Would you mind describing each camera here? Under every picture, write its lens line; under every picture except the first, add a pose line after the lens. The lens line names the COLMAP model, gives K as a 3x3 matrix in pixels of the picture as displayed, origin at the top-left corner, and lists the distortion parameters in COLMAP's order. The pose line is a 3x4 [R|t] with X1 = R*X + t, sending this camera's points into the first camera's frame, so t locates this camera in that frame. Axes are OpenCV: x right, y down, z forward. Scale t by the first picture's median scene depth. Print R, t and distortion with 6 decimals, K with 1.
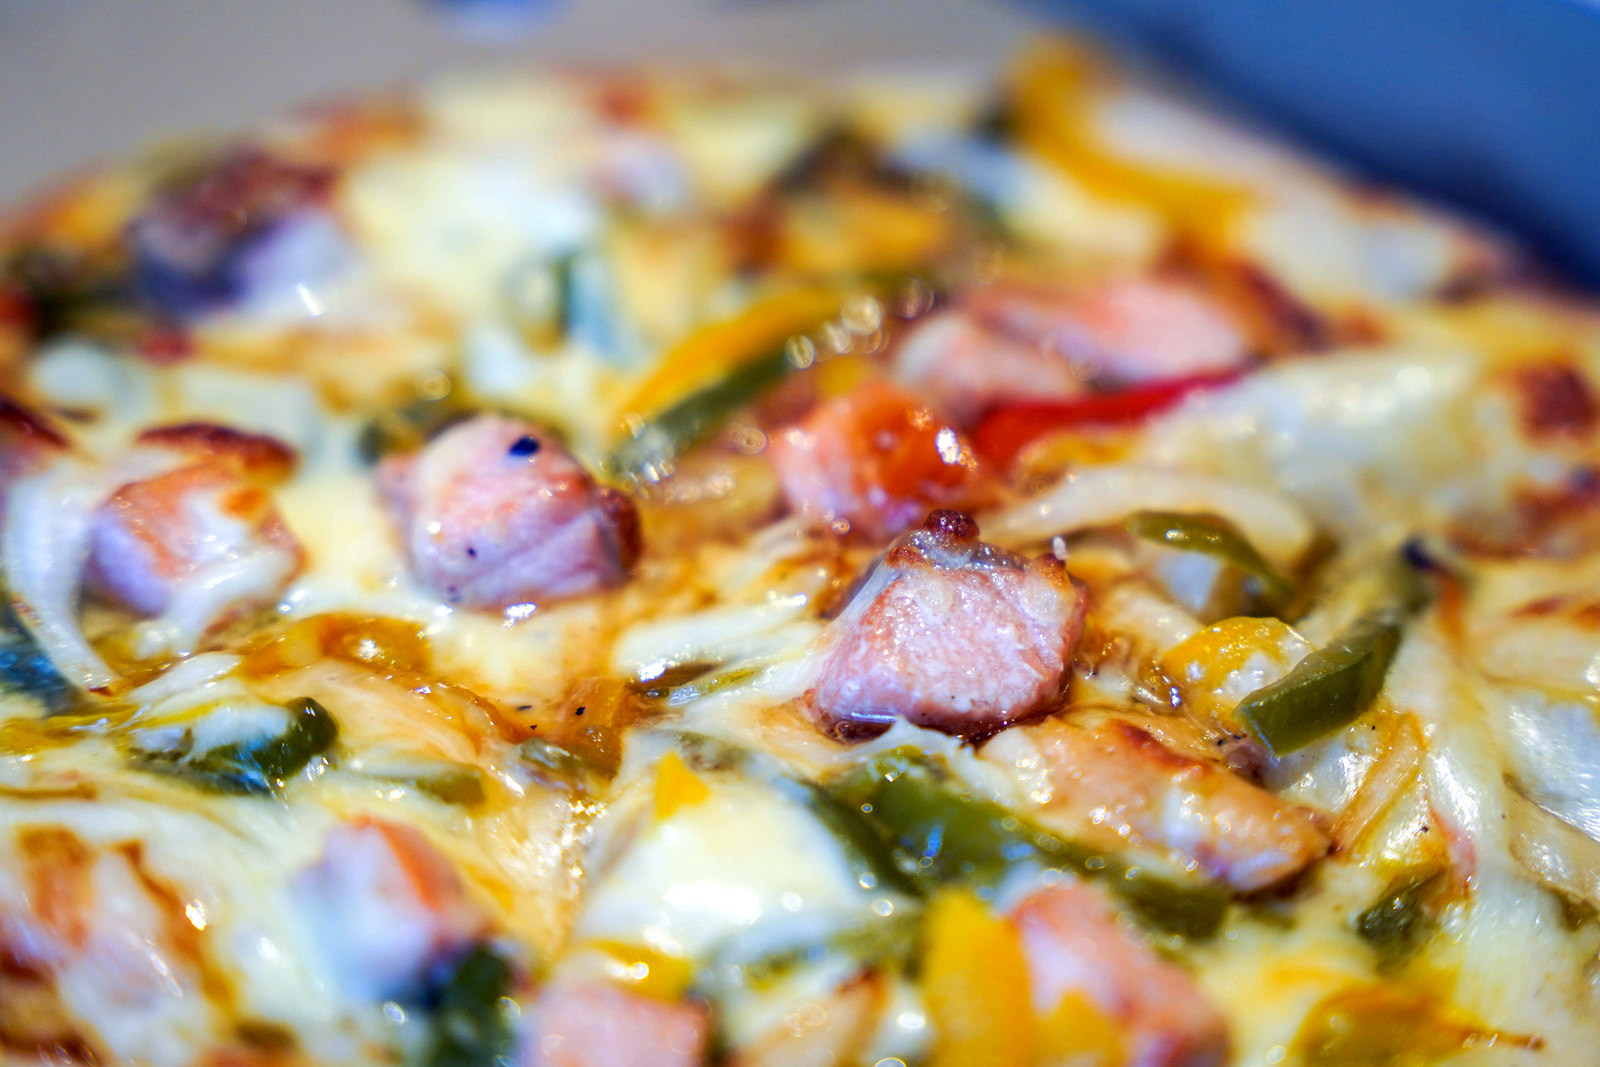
lens RADIAL K [[3288.2, 0, 800.0], [0, 3288.2, 533.5], [0, 0, 1]] dist [0.254361, -0.007257]
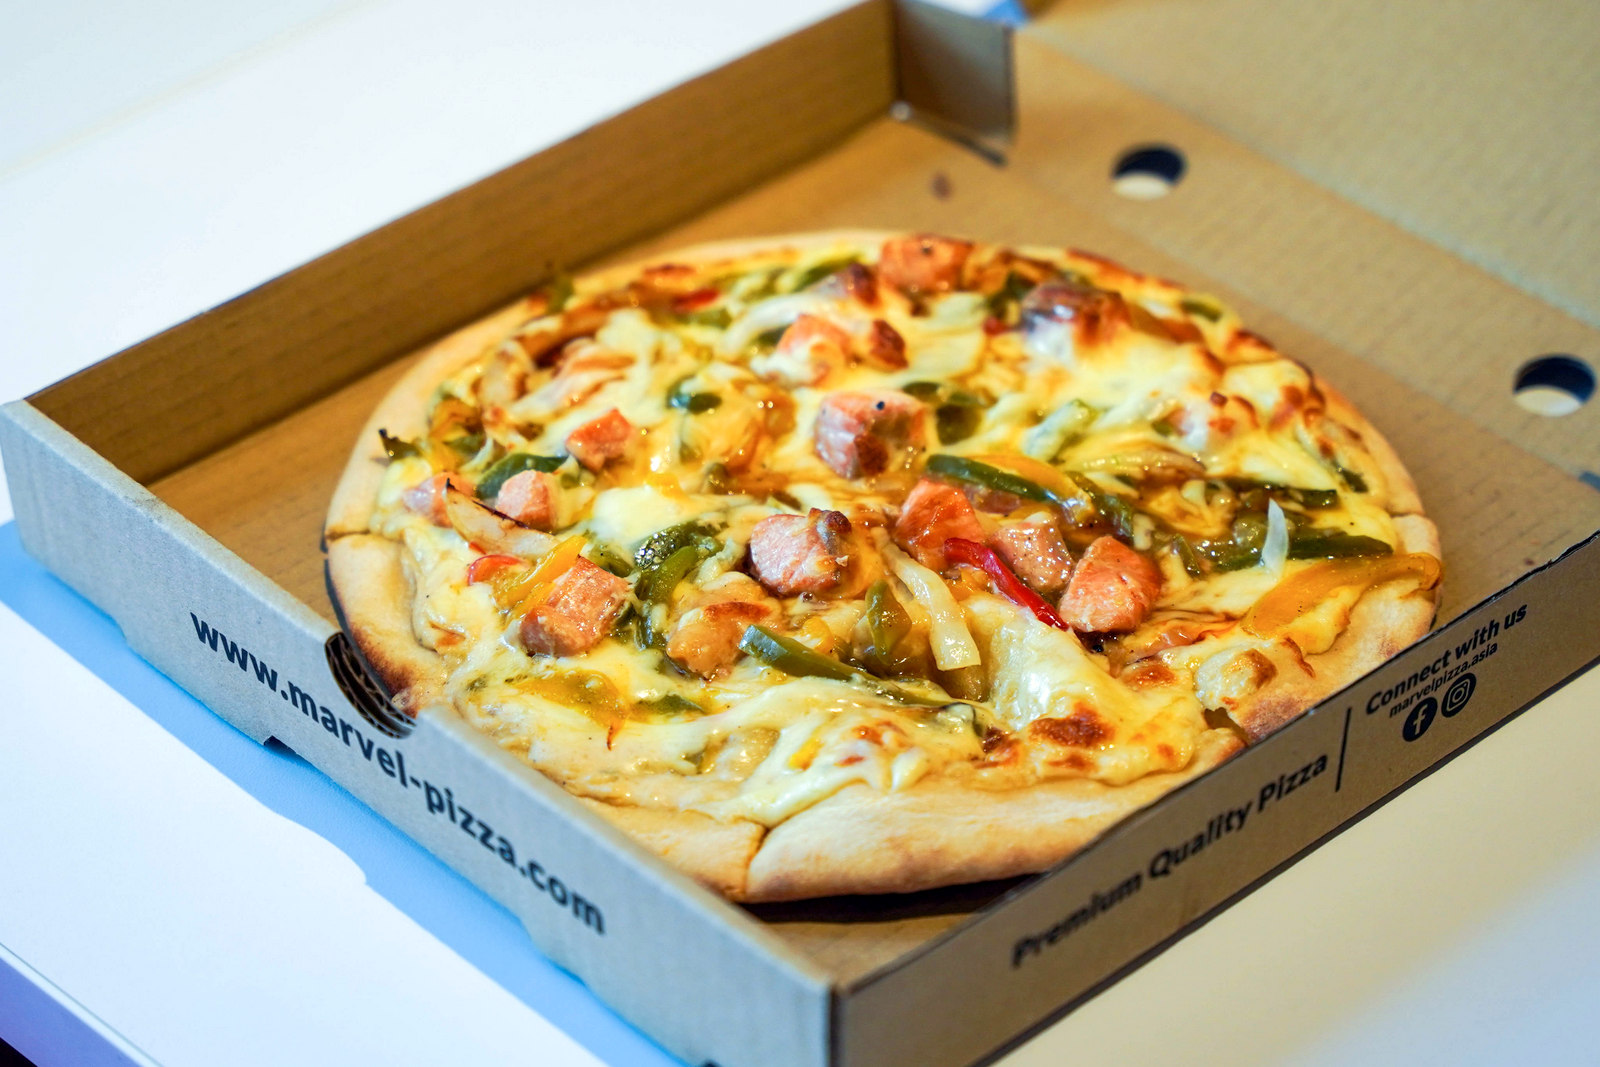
lens RADIAL K [[3369.2, 0, 800.0], [0, 3369.2, 533.5], [0, 0, 1]] dist [-0.042363, -0.049440]
pose [[0.159411, 0.601941, -0.782468, 1.902492], [-0.546170, 0.714028, 0.438021, -1.019690], [0.822366, 0.357535, 0.442586, -0.033673]]
